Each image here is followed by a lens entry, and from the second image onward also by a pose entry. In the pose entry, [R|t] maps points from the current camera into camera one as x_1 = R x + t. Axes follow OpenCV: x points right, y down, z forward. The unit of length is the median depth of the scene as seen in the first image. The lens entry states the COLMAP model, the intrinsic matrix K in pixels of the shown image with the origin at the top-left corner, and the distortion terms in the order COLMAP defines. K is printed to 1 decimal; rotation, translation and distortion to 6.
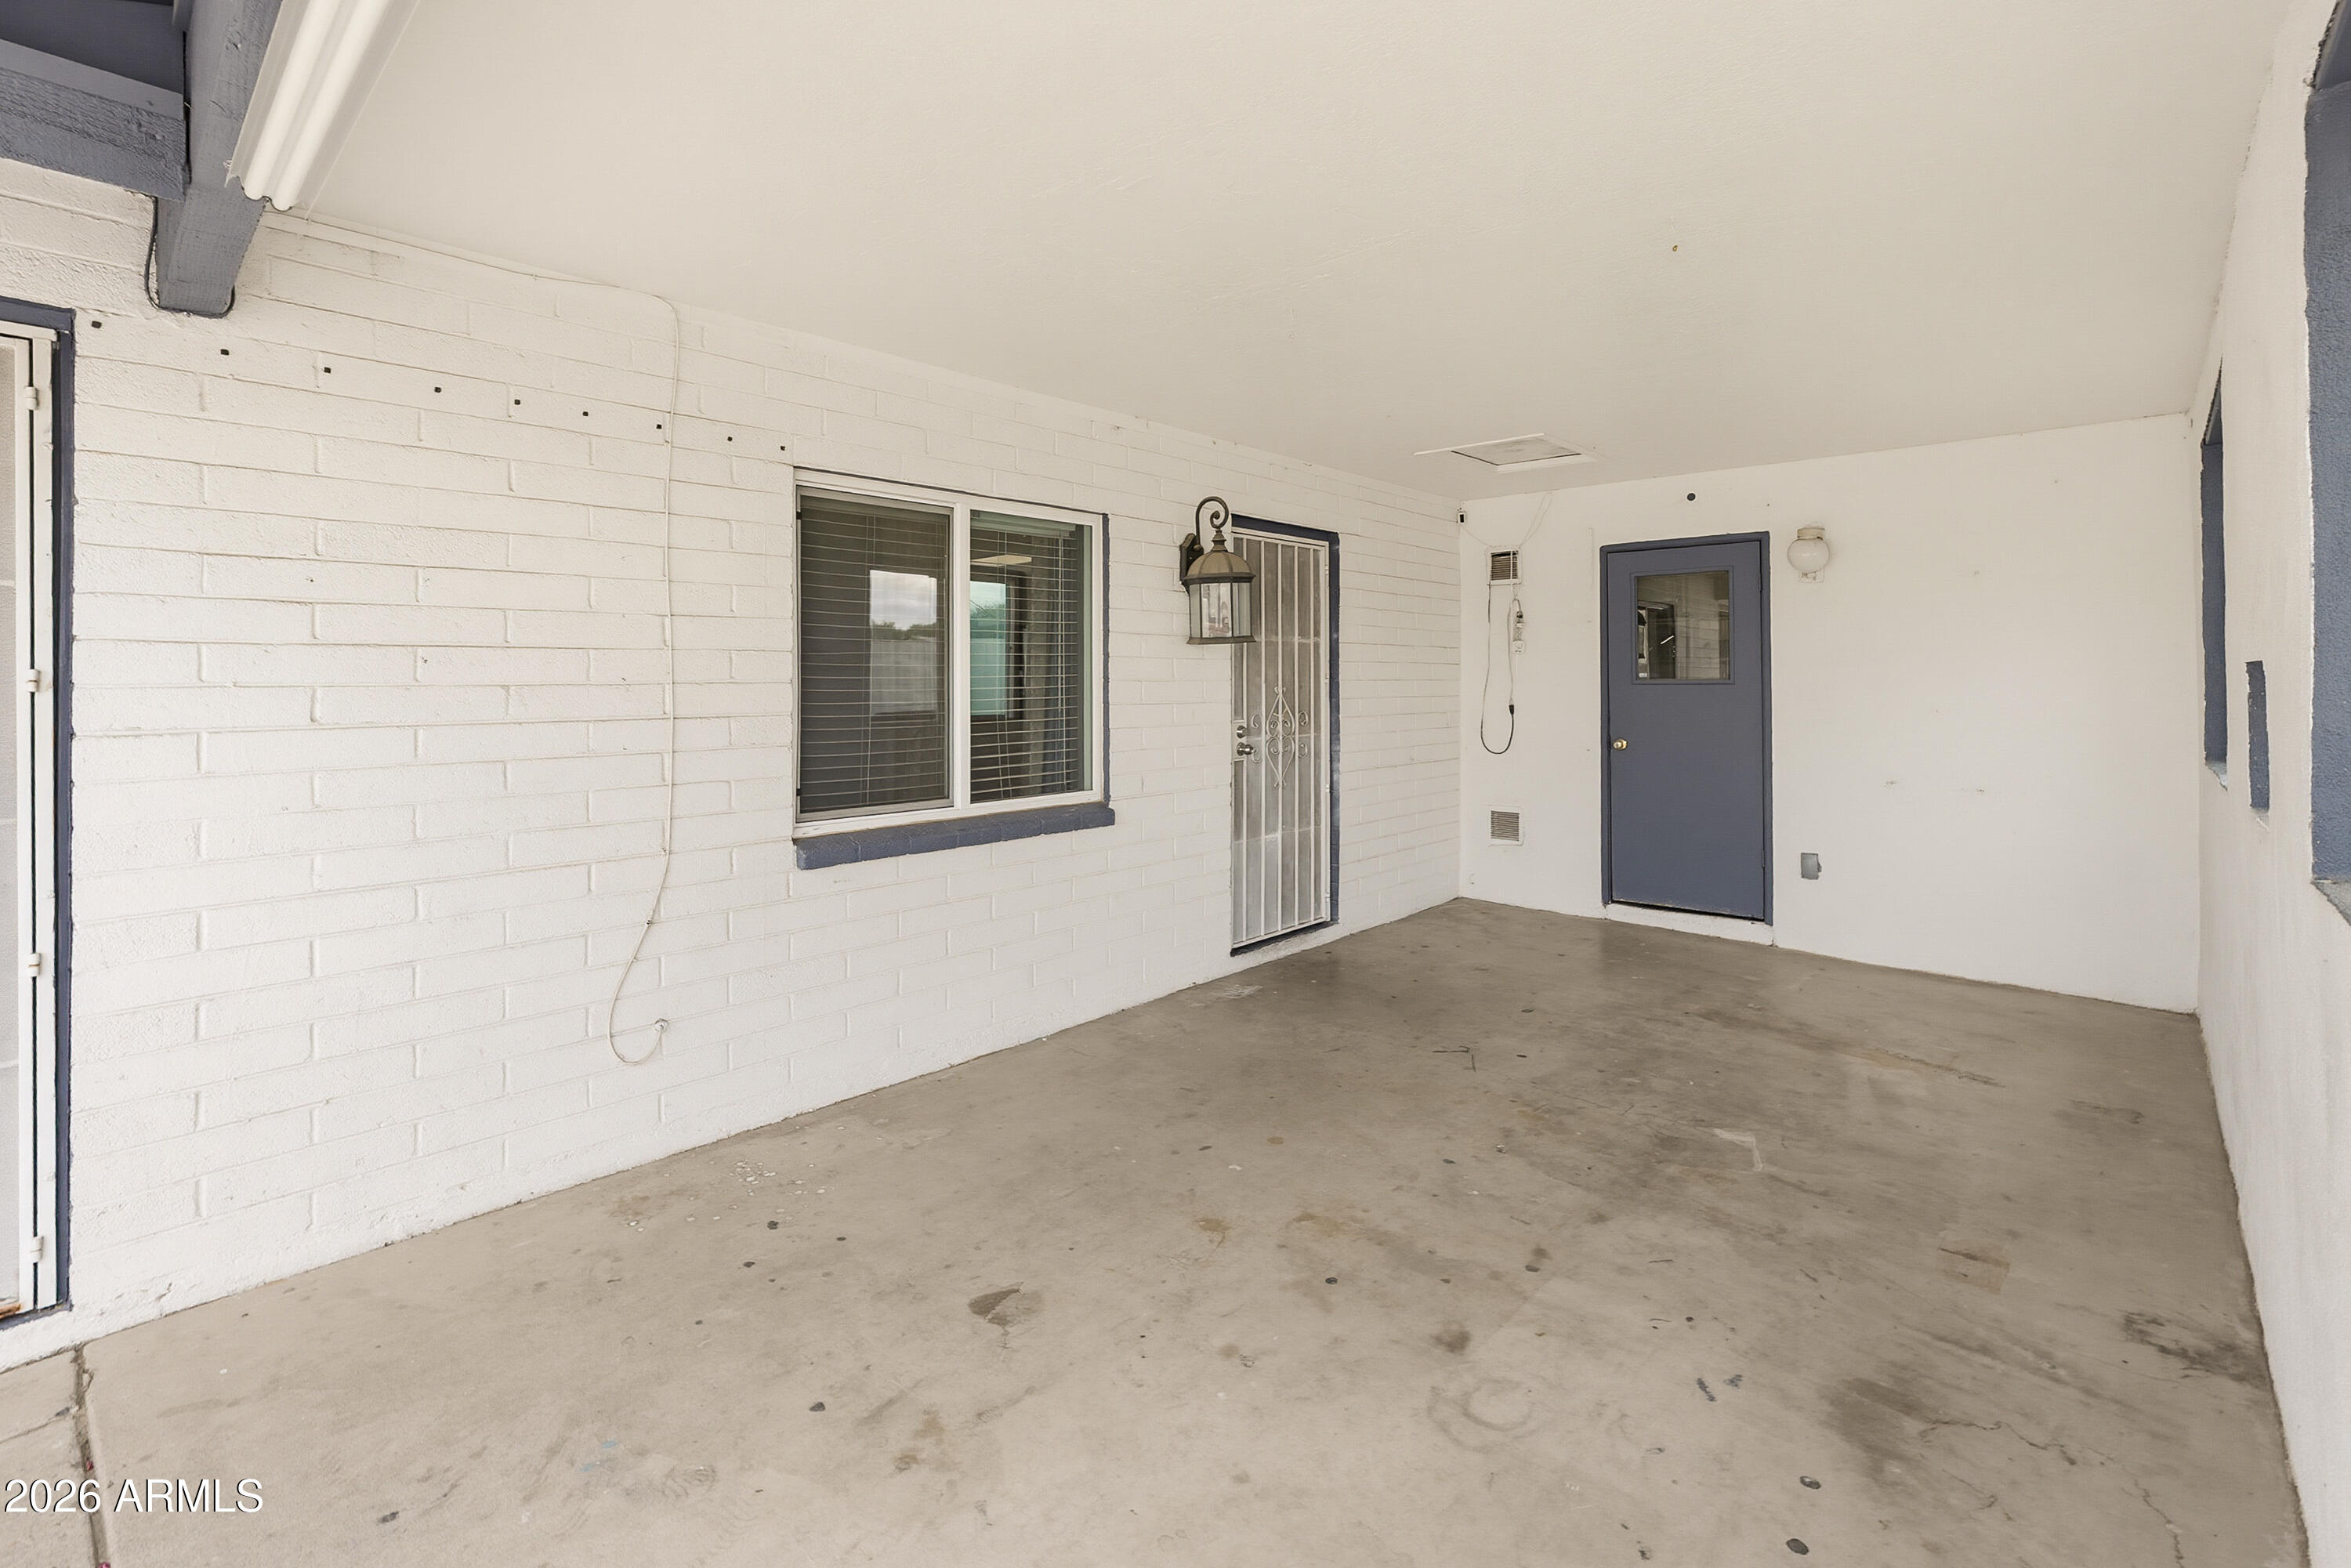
lens RADIAL K [[1052.3, 0, 1177.5], [0, 1052.3, 686.3], [0, 0, 1]] dist [-0.000015, 0.000356]
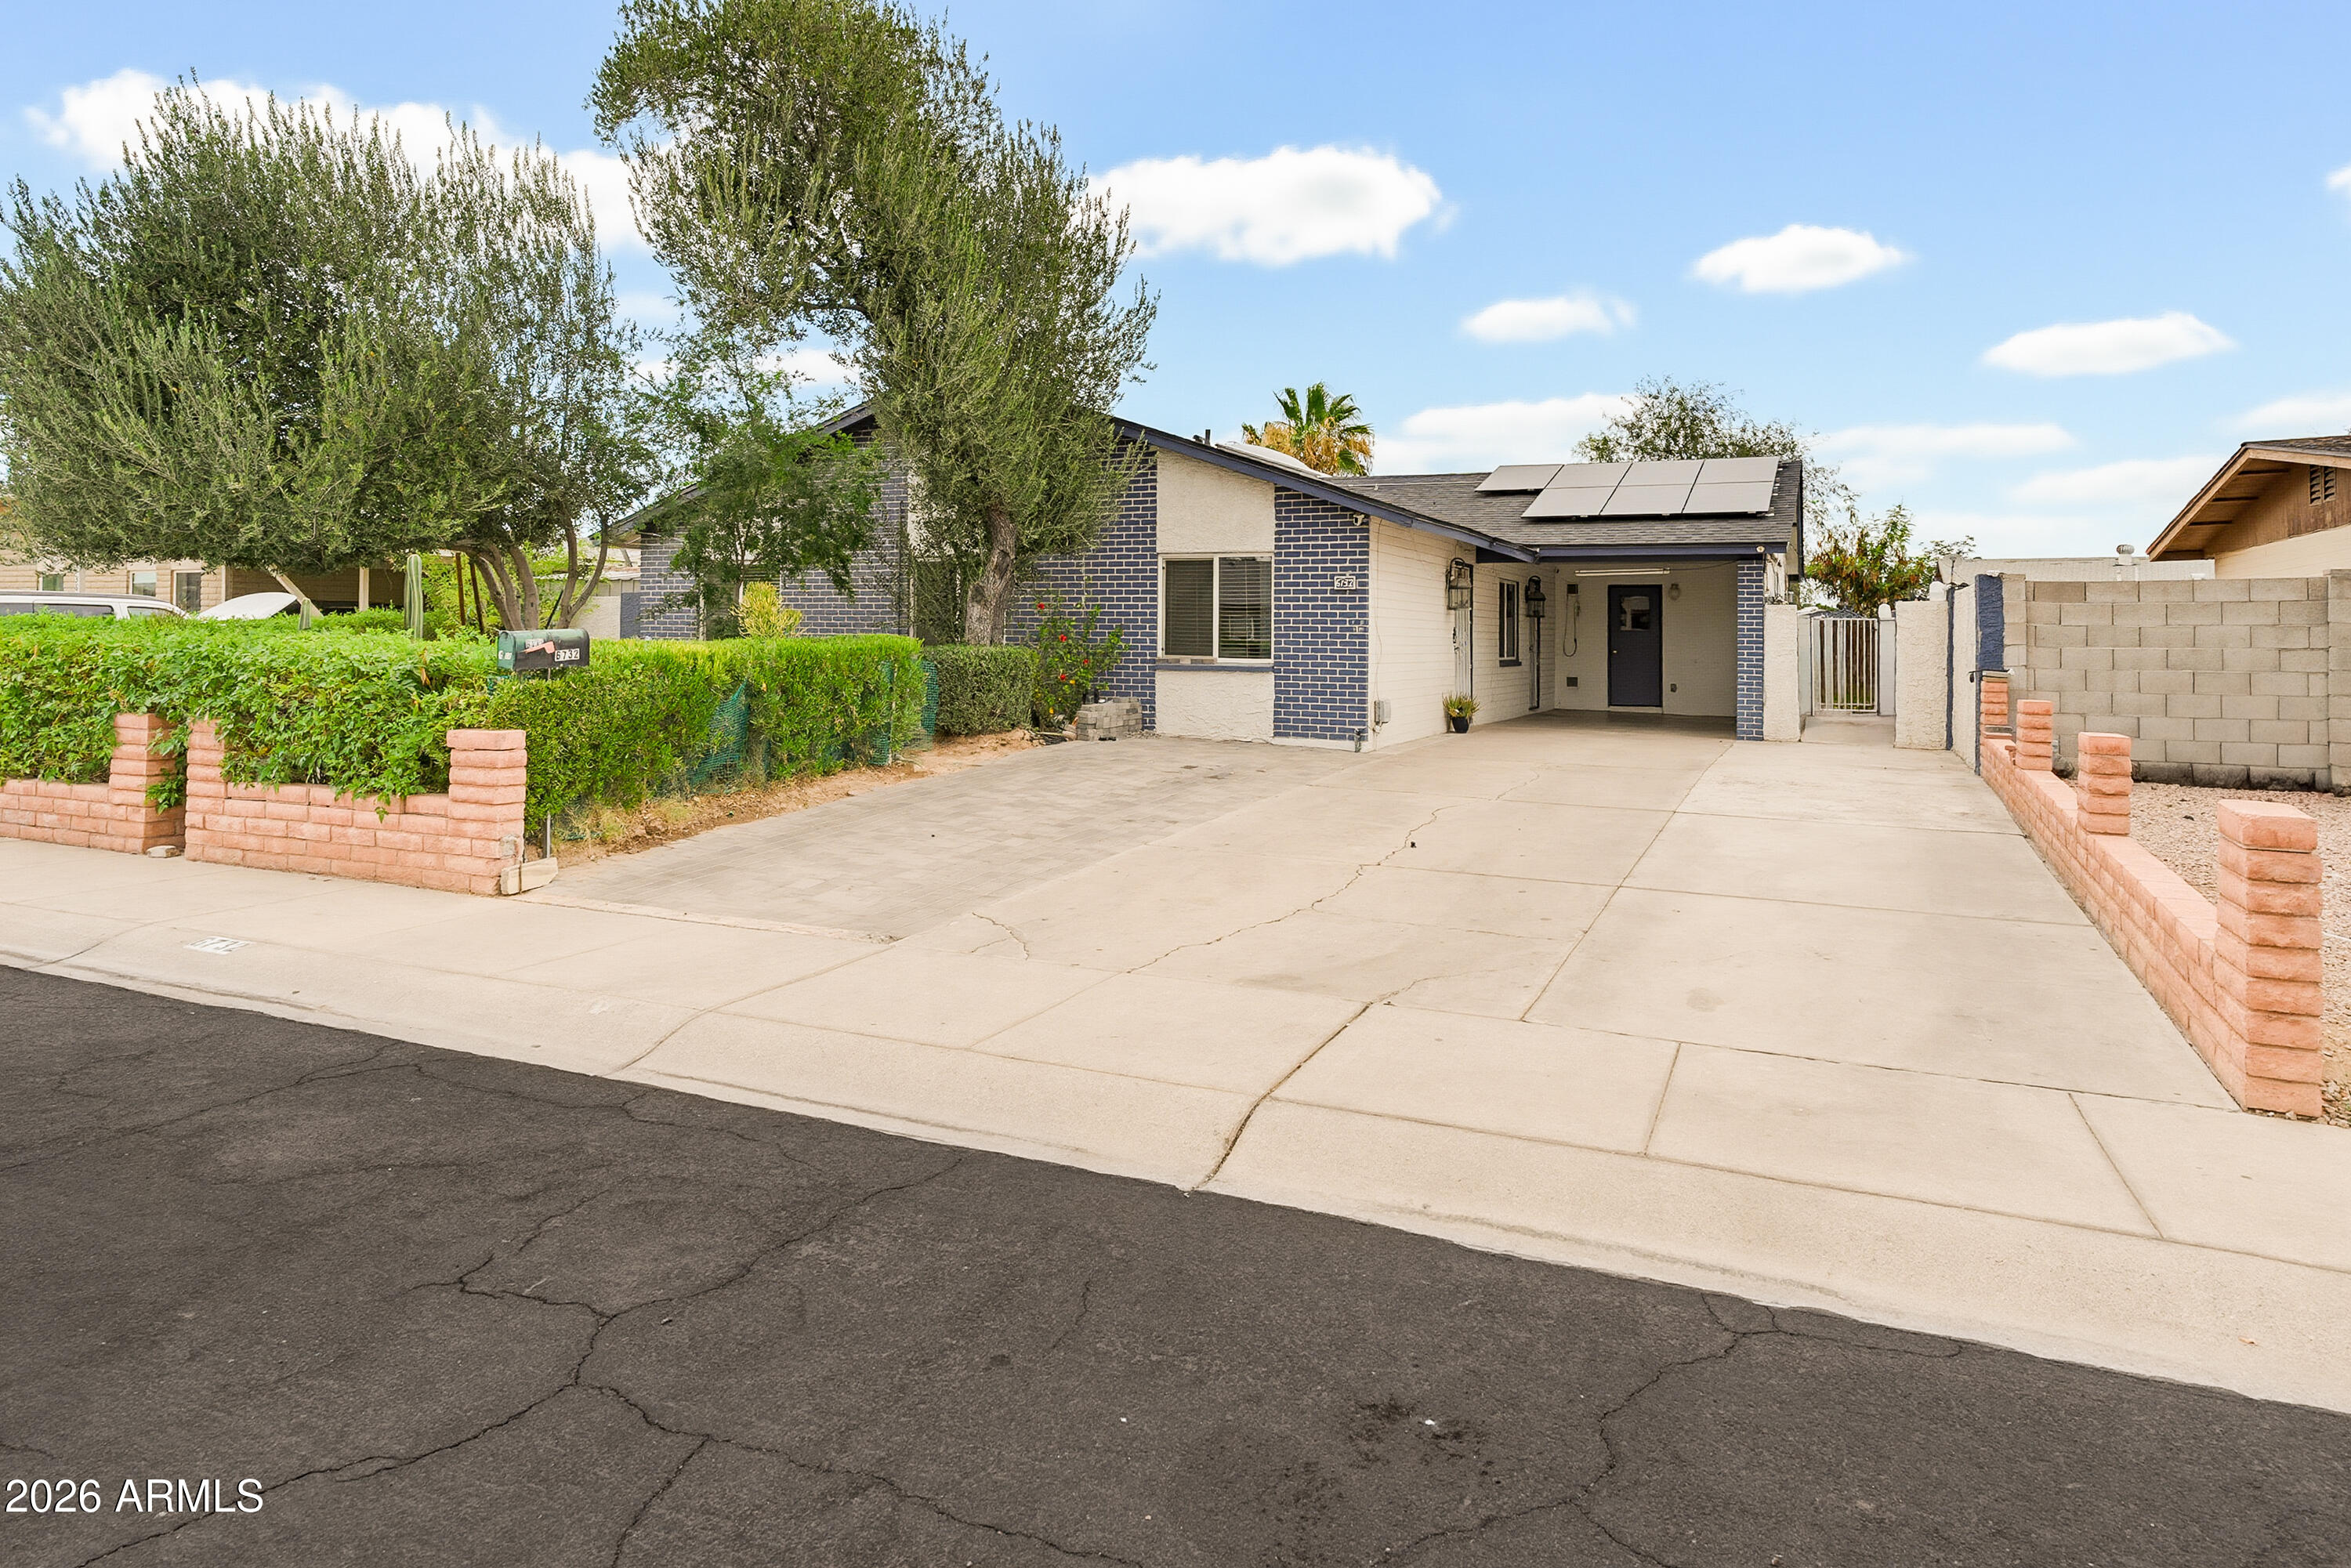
lens RADIAL K [[1377.1, 0, 1172.8], [0, 1377.1, 656.2], [0, 0, 1]] dist [-0.001264, 0.014878]
pose [[0.957321, 0.012355, 0.288762, -2.091872], [-0.014241, 0.999889, 0.004433, 0.075739], [-0.288675, -0.008356, 0.957391, -2.603564]]
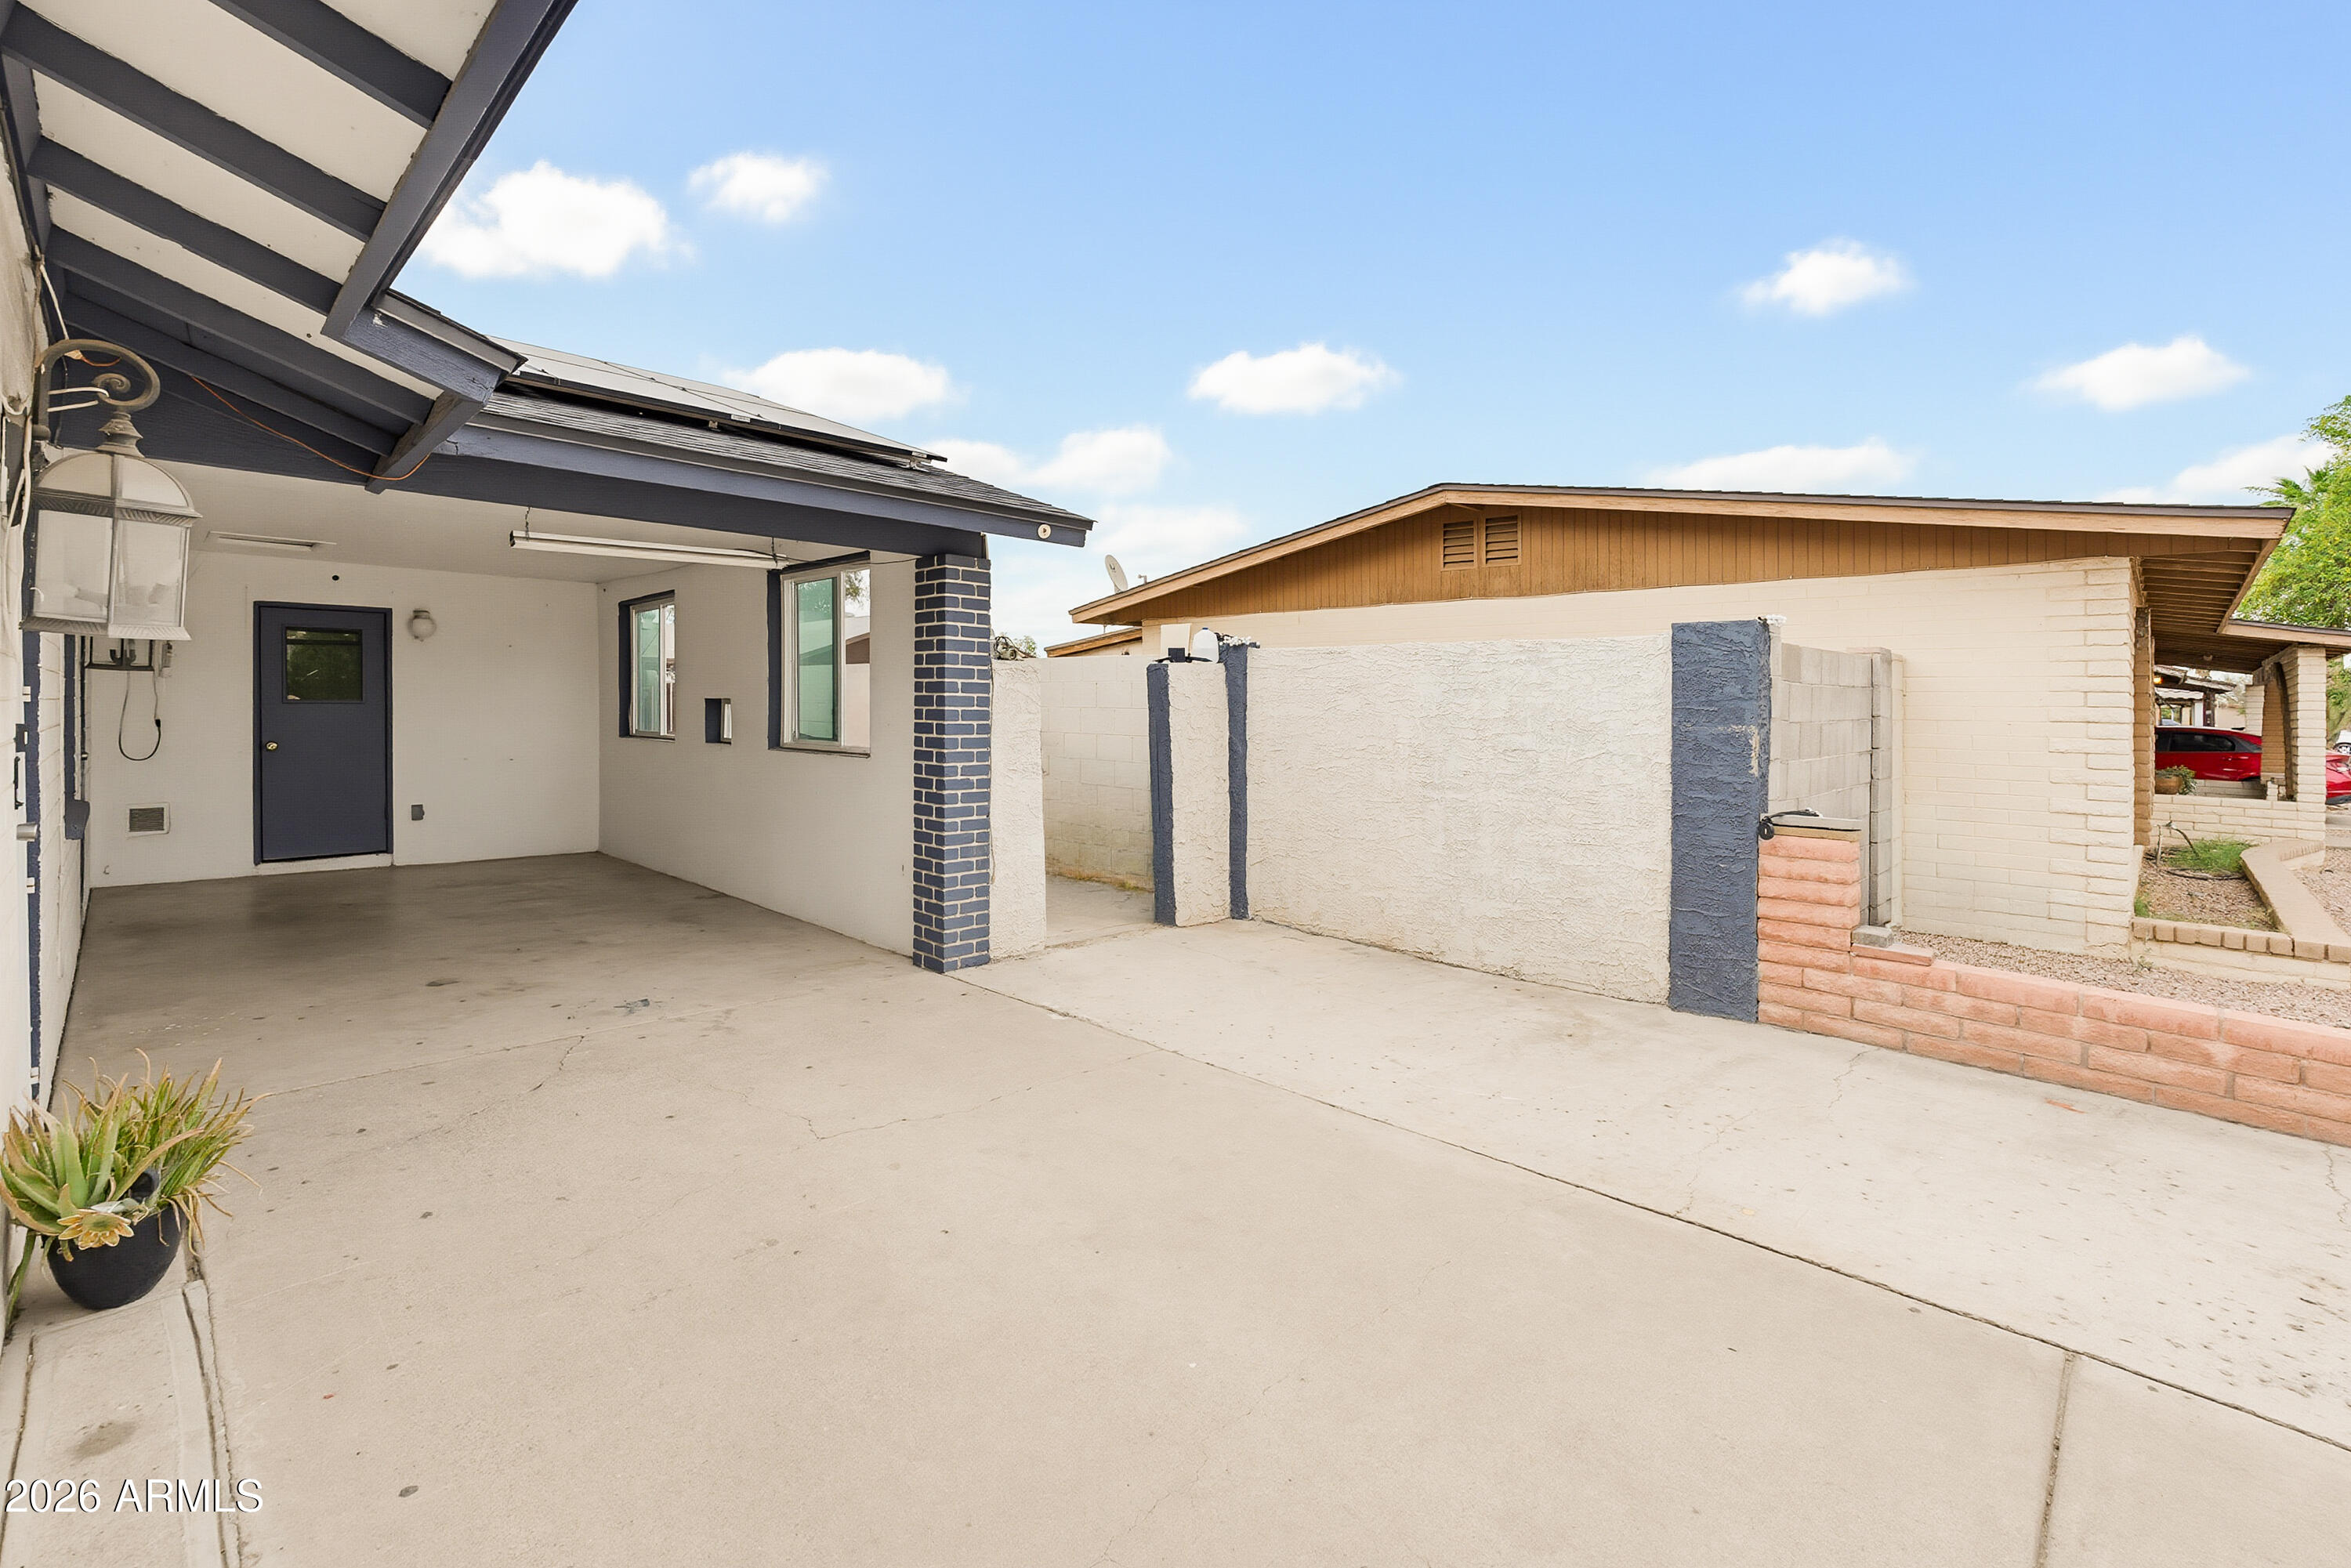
lens RADIAL K [[1030.1, 0, 1181.6], [0, 1030.1, 696.3], [0, 0, 1]] dist [-0.008072, 0.000031]
pose [[0.036604, 0.013512, 0.999238, -0.969683], [-0.002374, 0.999907, -0.013434, 0.005154], [-0.999327, -0.001881, 0.036633, -0.269390]]
